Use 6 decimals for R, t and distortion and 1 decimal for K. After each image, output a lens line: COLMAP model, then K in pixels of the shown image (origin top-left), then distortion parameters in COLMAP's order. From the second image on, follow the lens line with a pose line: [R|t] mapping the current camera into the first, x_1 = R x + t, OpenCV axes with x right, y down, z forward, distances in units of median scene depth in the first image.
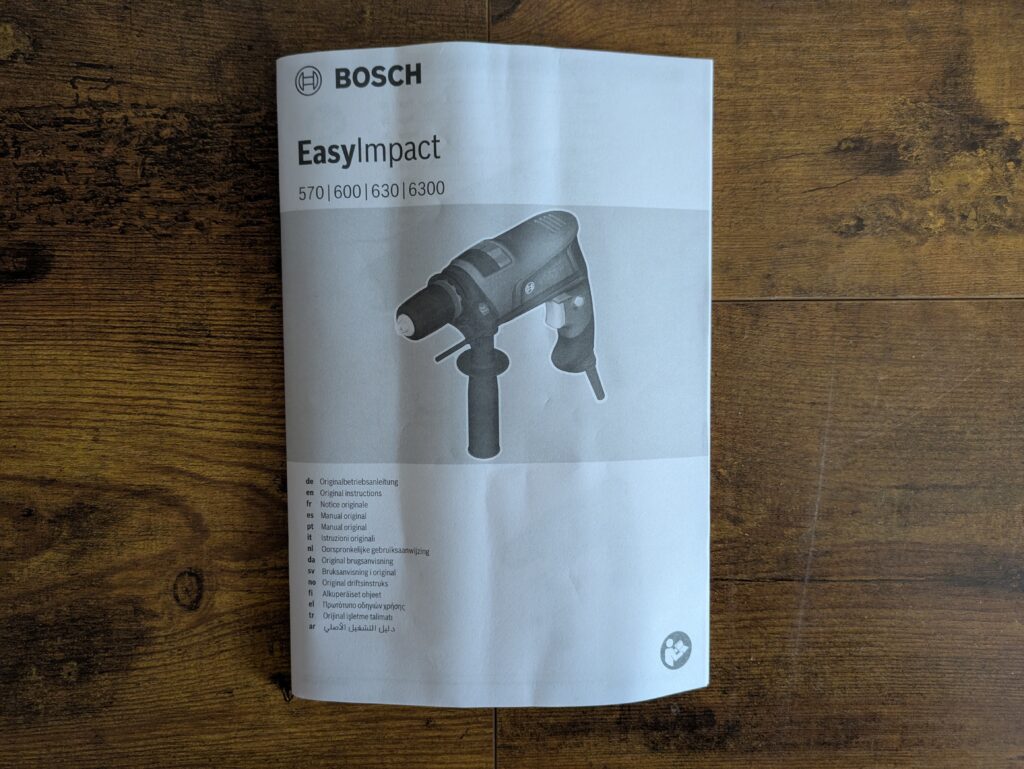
lens RADIAL K [[729.0, 0, 508.8], [0, 729.0, 384.8], [0, 0, 1]] dist [-0.004529, 0.002009]
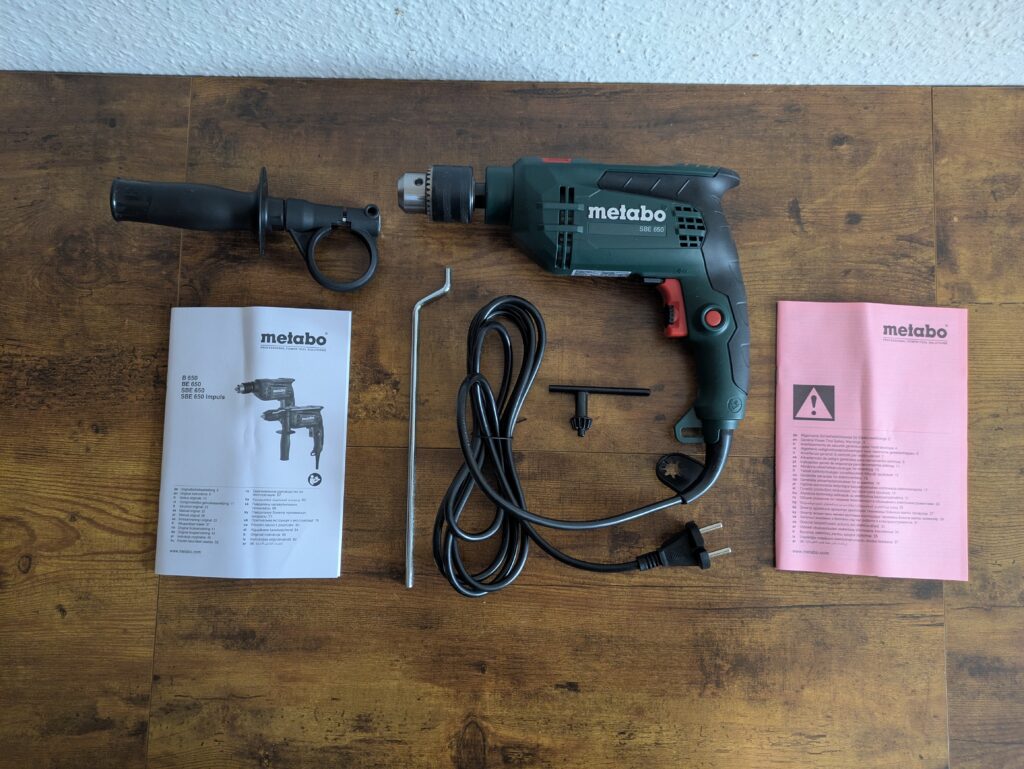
lens RADIAL K [[754.6, 0, 508.3], [0, 754.6, 387.4], [0, 0, 1]] dist [0.040339, -0.040203]
pose [[0.998928, 0.032325, -0.033125, 1.135100], [-0.036854, 0.988484, -0.146770, 0.031530], [0.028000, 0.147834, 0.988616, -1.398940]]
